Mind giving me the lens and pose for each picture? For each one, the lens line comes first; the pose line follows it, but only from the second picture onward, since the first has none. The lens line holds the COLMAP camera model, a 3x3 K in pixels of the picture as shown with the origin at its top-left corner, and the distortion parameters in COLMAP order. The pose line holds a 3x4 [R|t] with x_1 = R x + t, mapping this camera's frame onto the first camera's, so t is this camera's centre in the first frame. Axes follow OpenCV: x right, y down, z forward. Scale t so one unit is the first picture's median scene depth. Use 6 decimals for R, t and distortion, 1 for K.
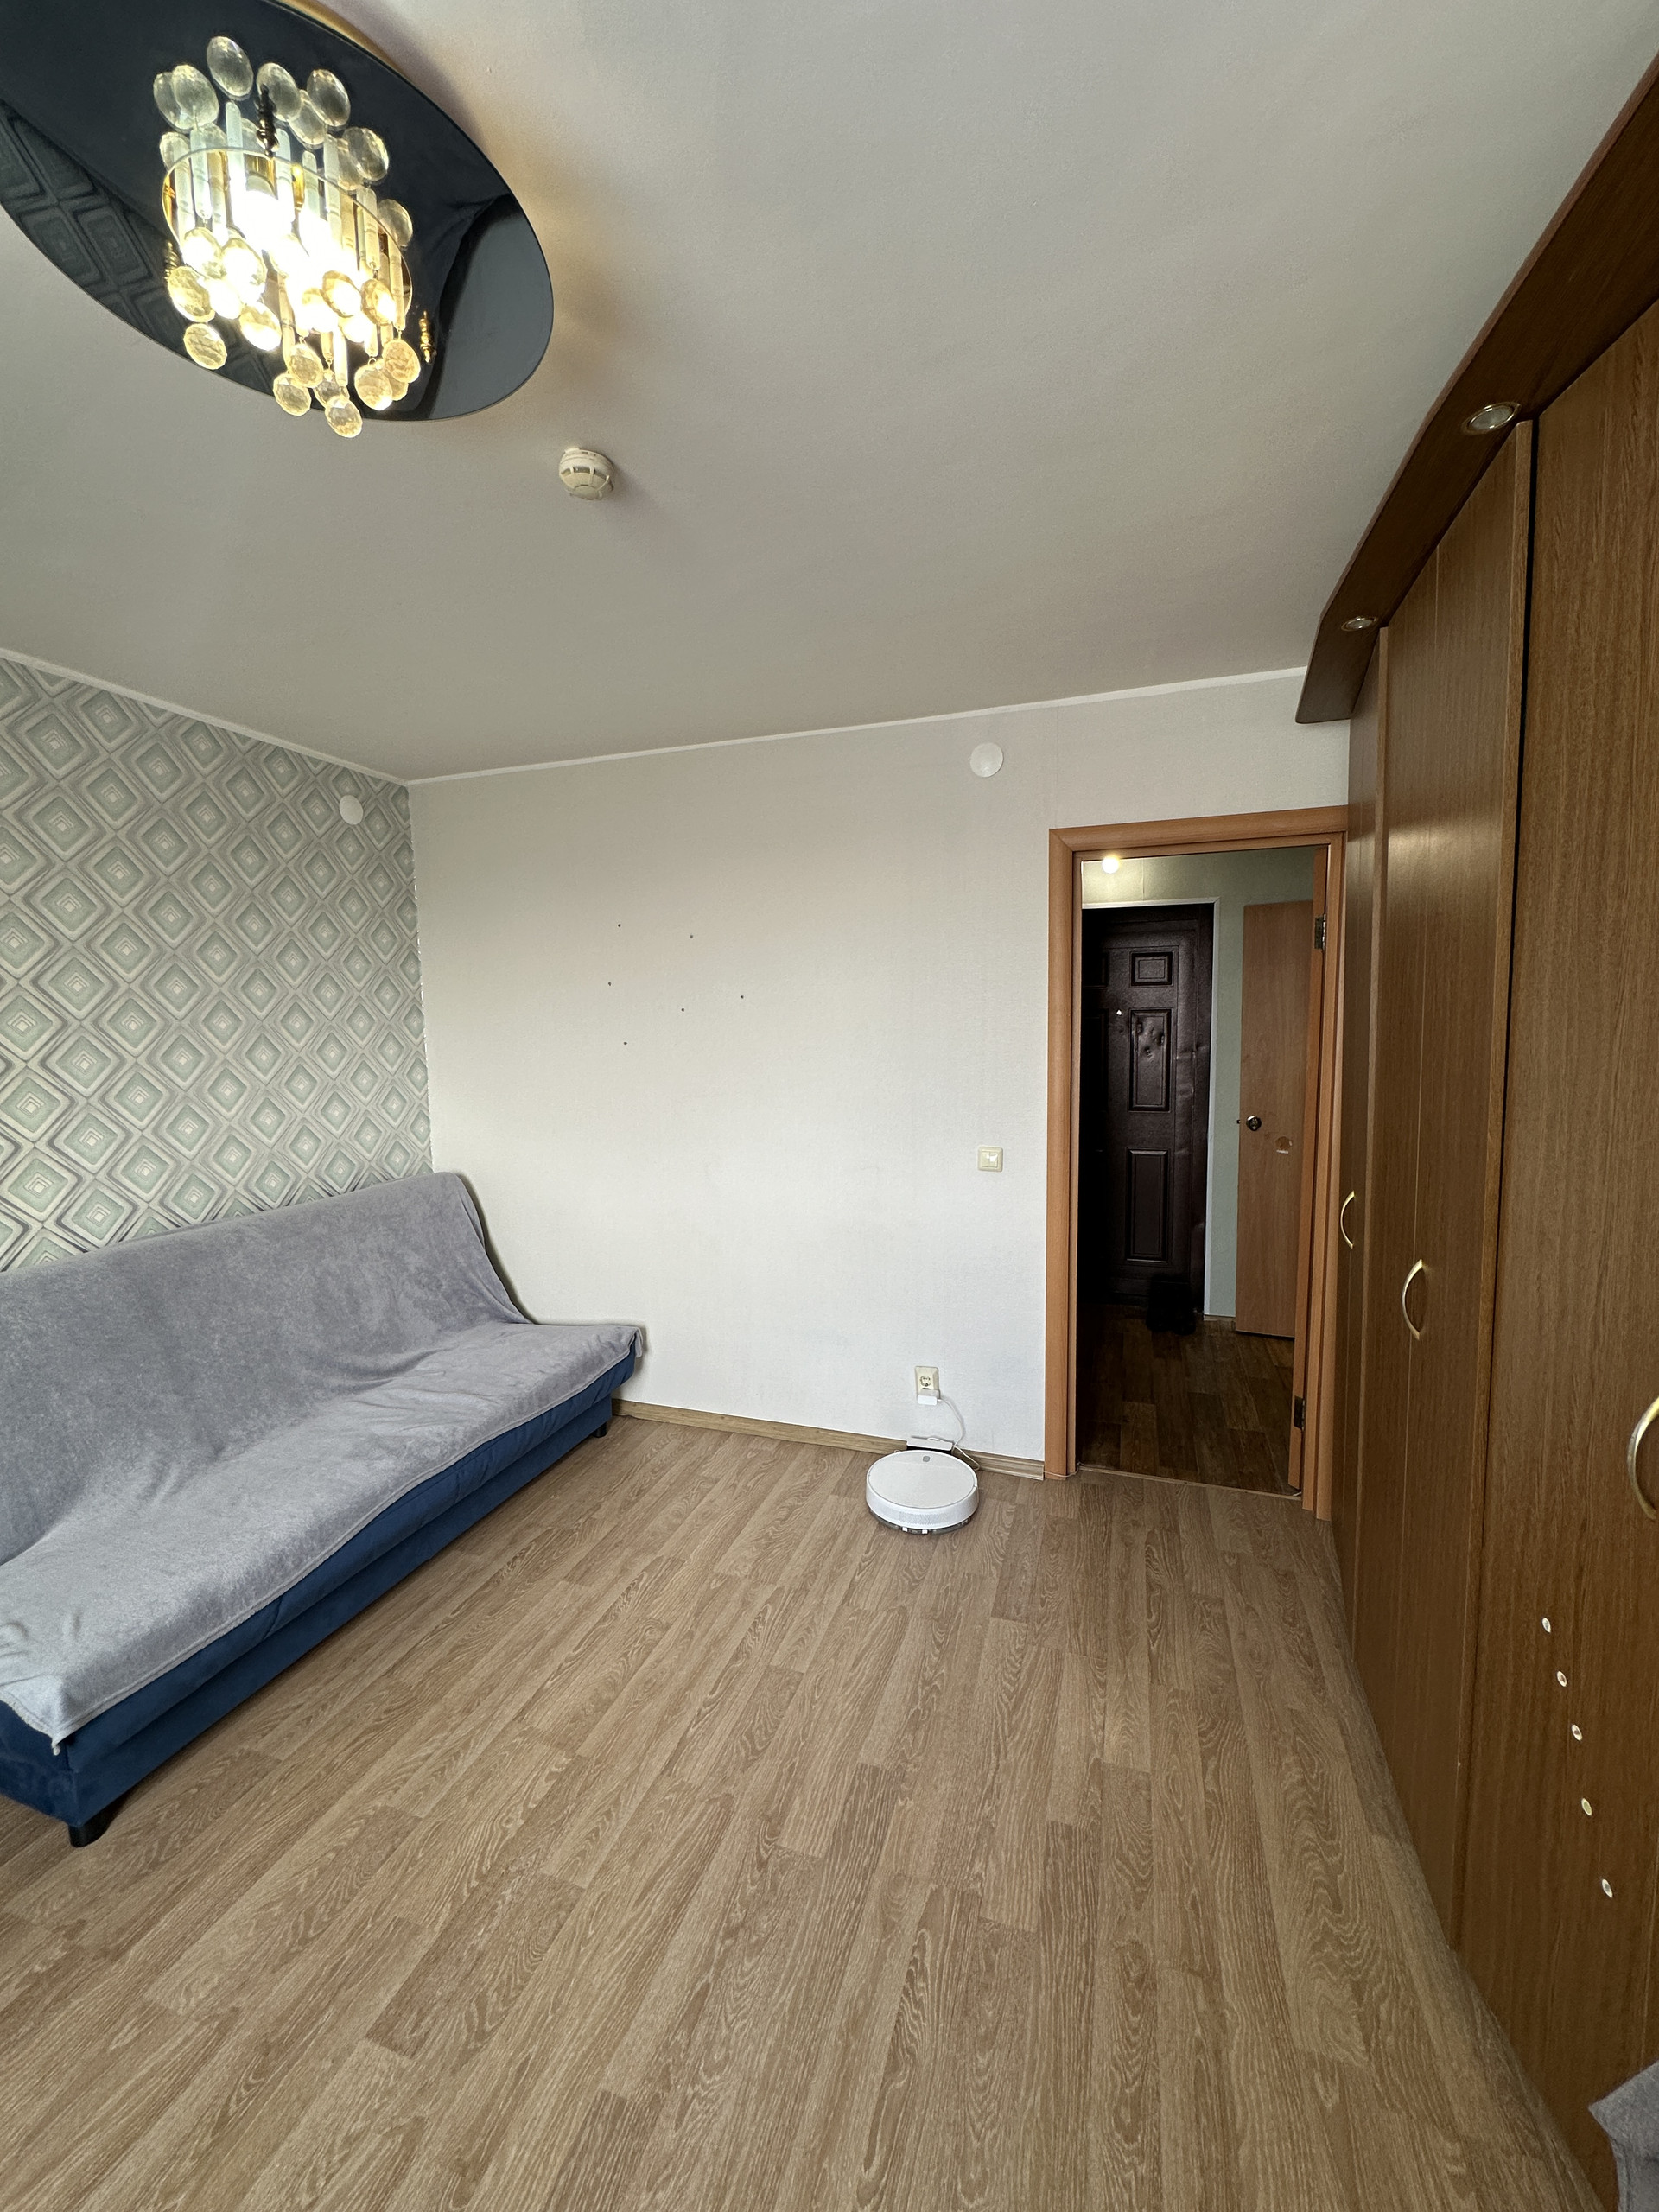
lens RADIAL K [[882.0, 0, 828.5], [0, 882.0, 1108.5], [0, 0, 1]] dist [-0.004082, 0.001210]
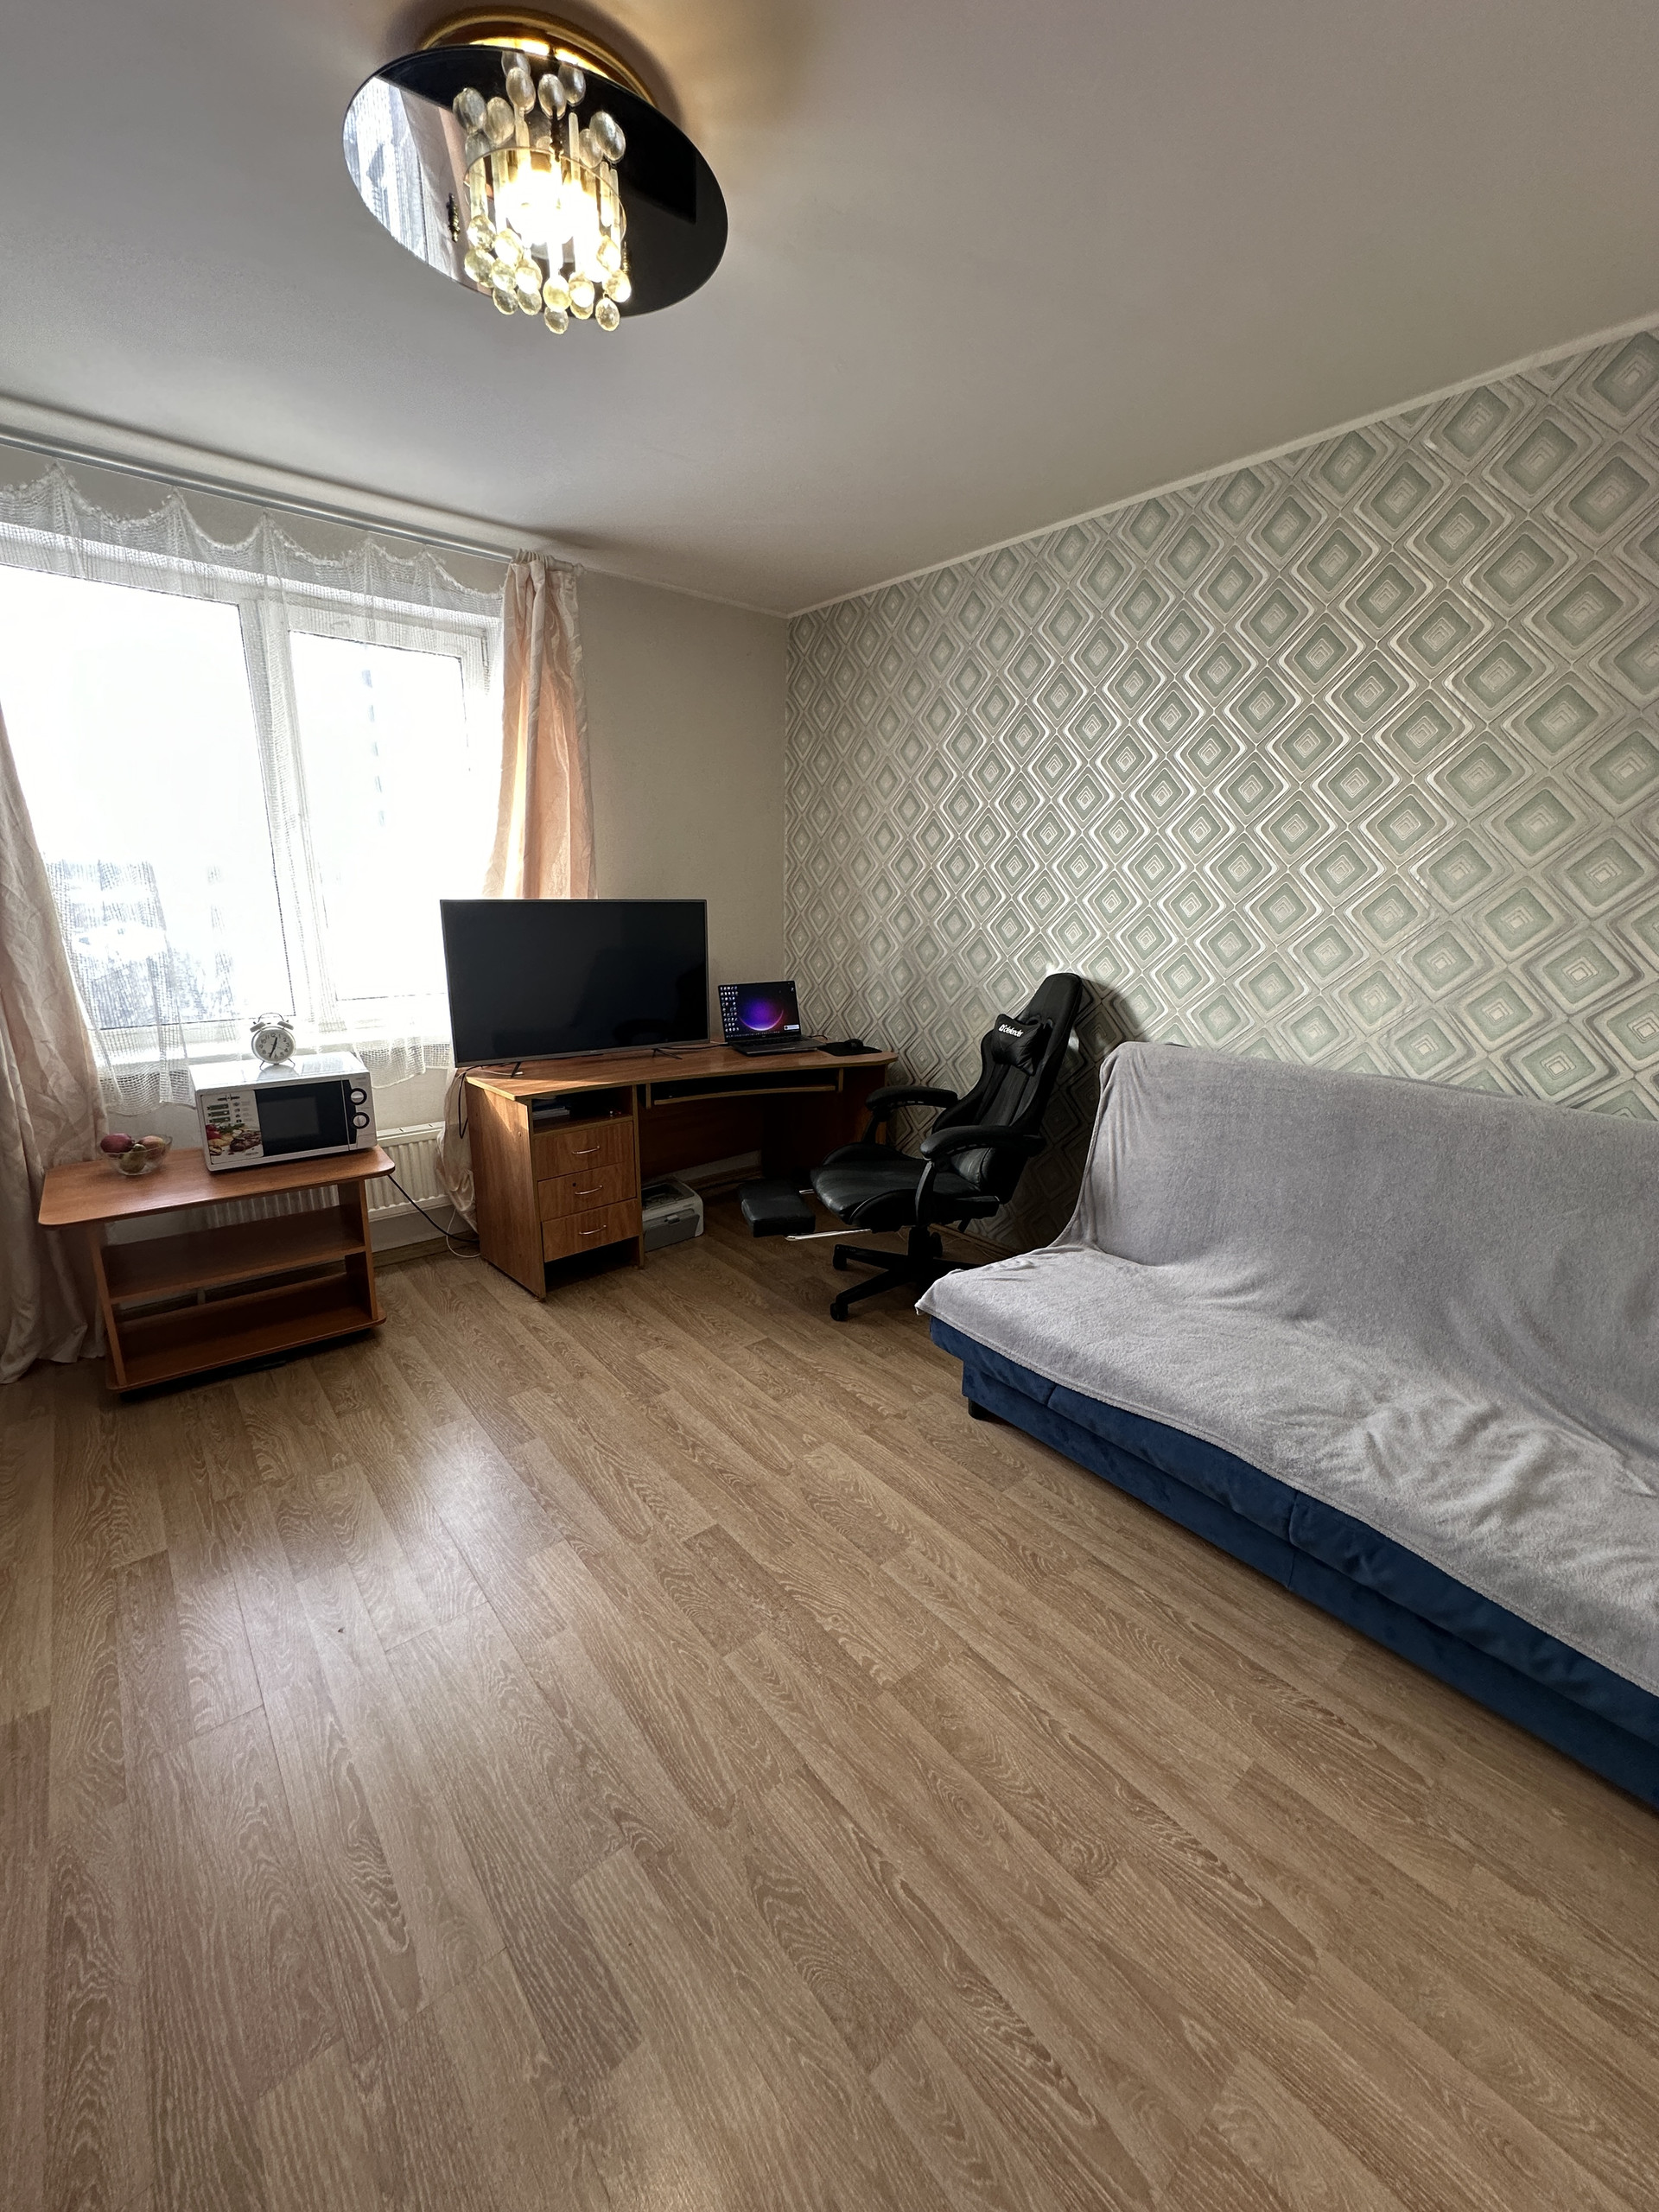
lens RADIAL K [[882.0, 0, 828.5], [0, 882.0, 1108.5], [0, 0, 1]] dist [-0.004082, 0.001210]
pose [[-0.518286, 0.225941, -0.824821, 0.224128], [-0.093519, 0.943712, 0.317273, -0.044840], [0.850079, 0.241574, -0.467983, 0.860191]]
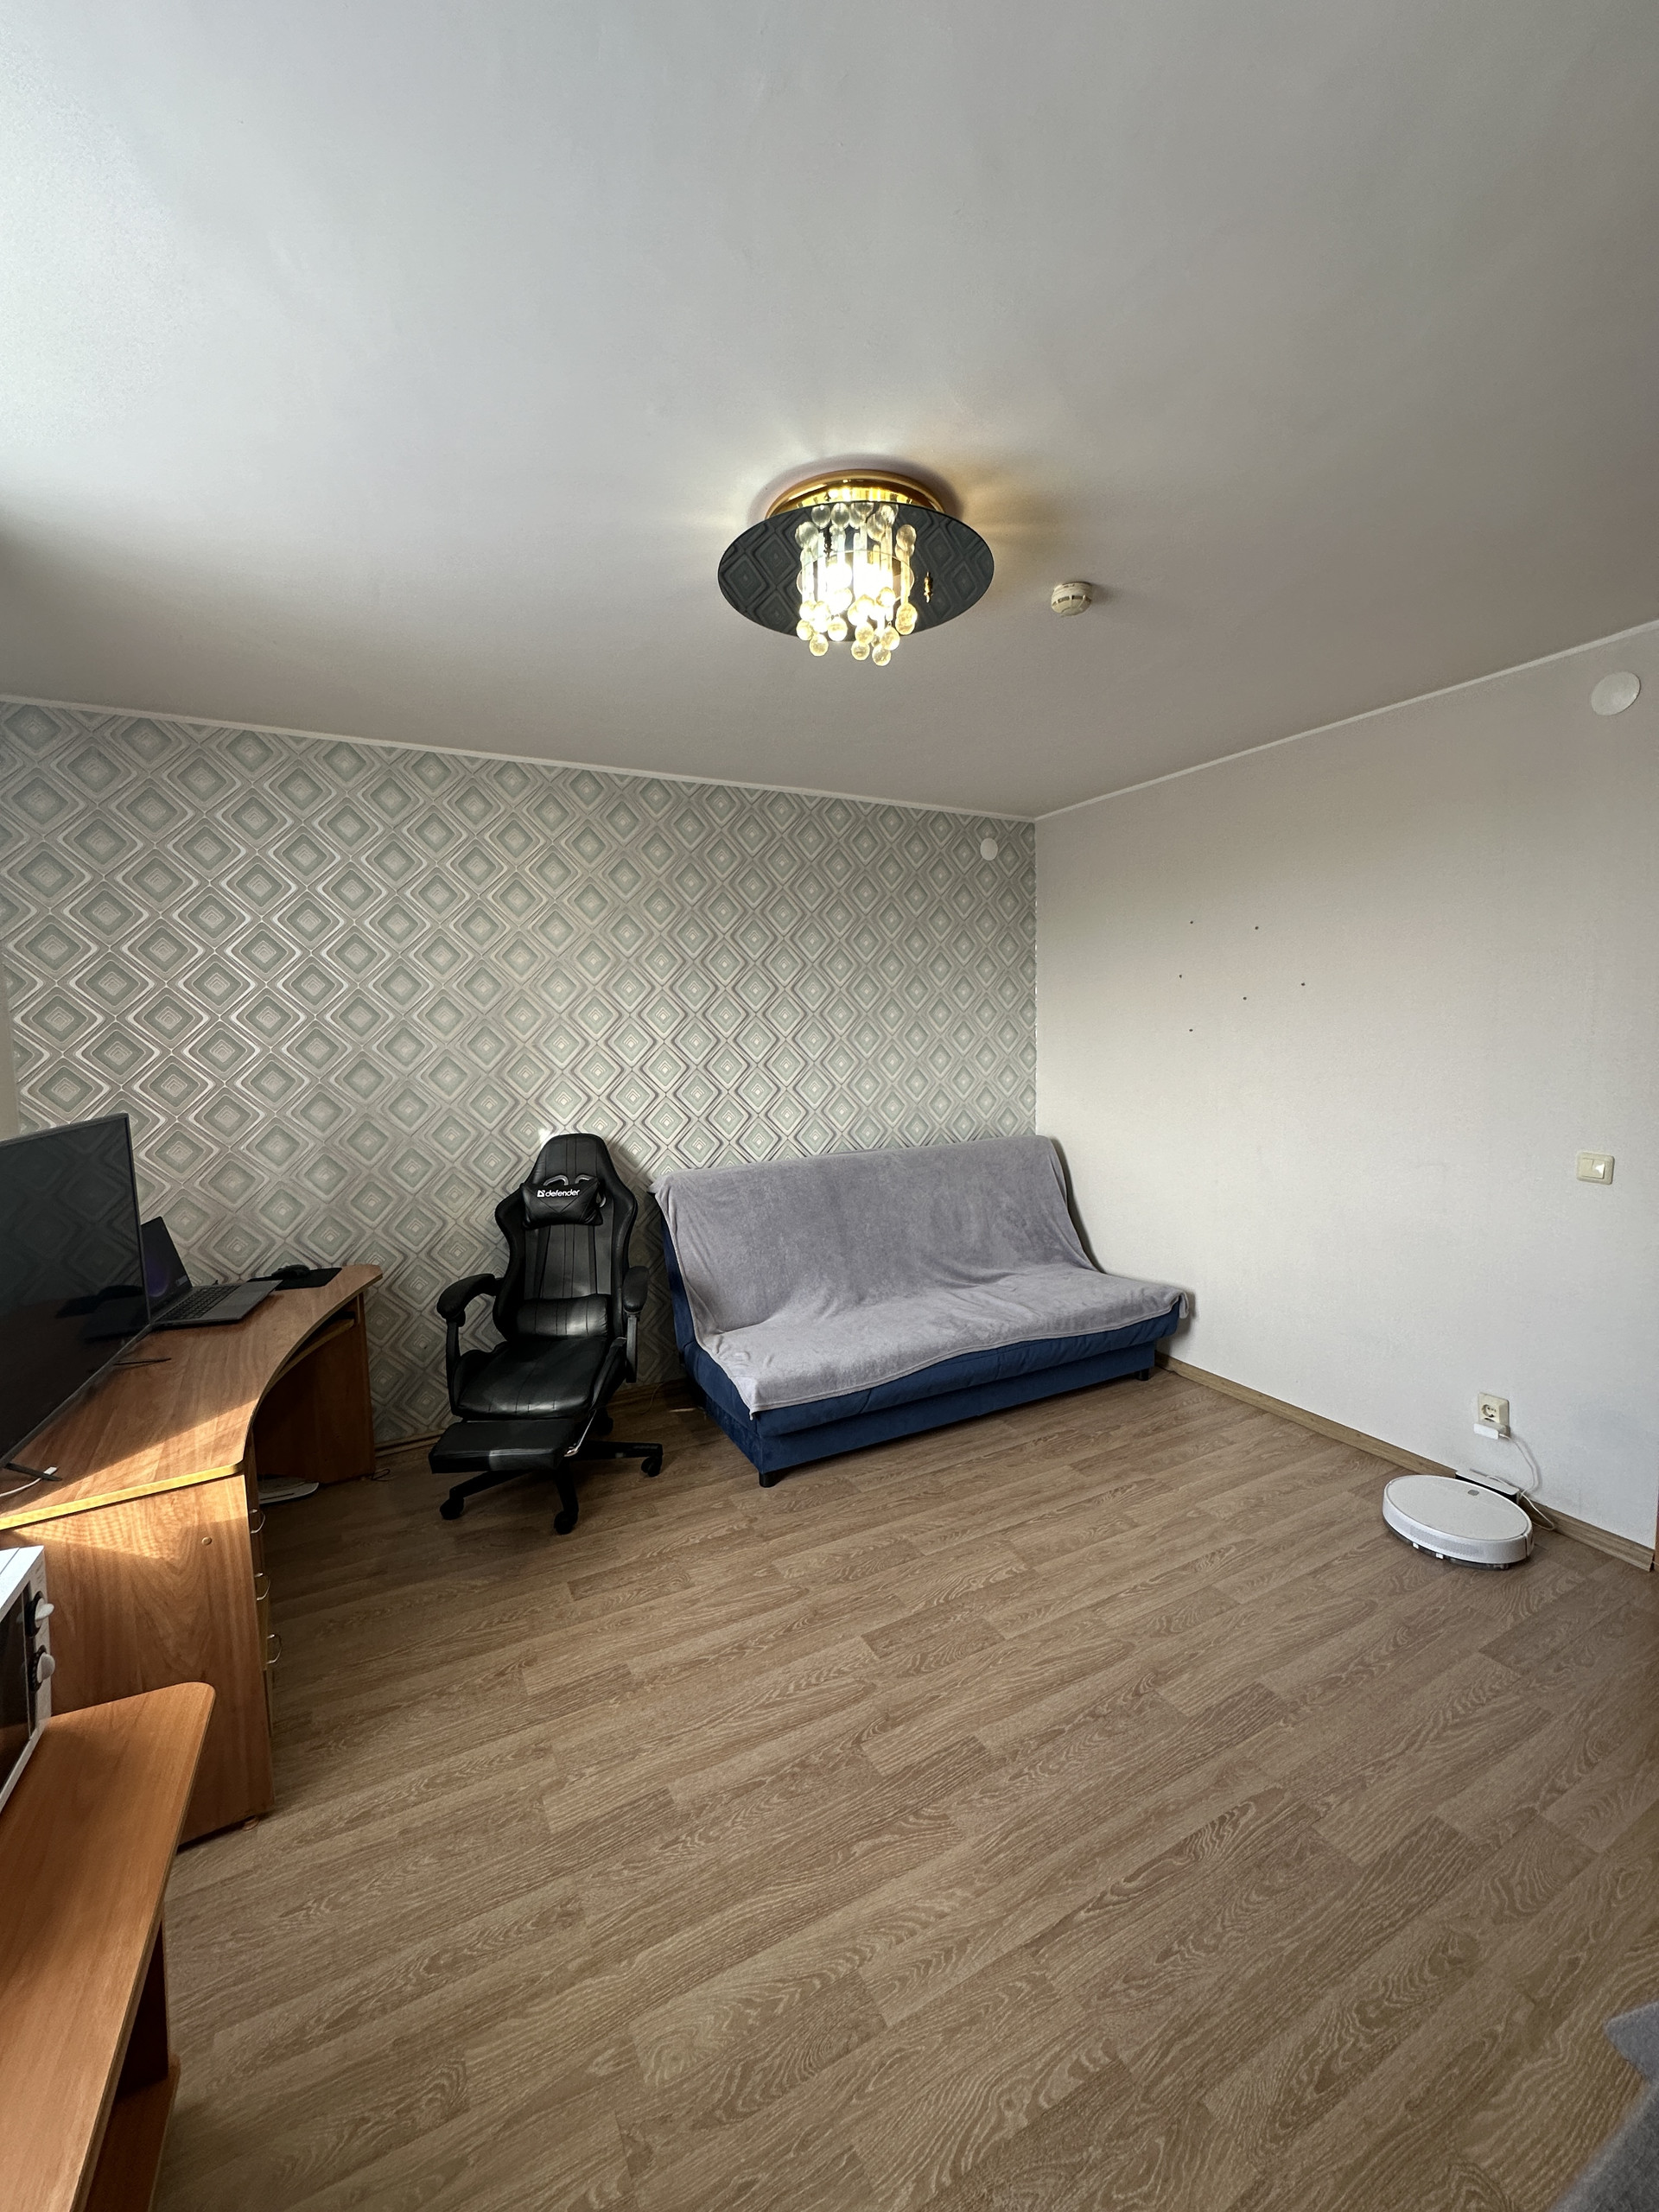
lens RADIAL K [[882.0, 0, 828.5], [0, 882.0, 1108.5], [0, 0, 1]] dist [-0.004082, 0.001210]
pose [[0.727799, 0.065207, -0.682684, 0.242032], [-0.061495, 0.997664, 0.029733, 0.022138], [0.683028, 0.020342, 0.730109, -0.124971]]
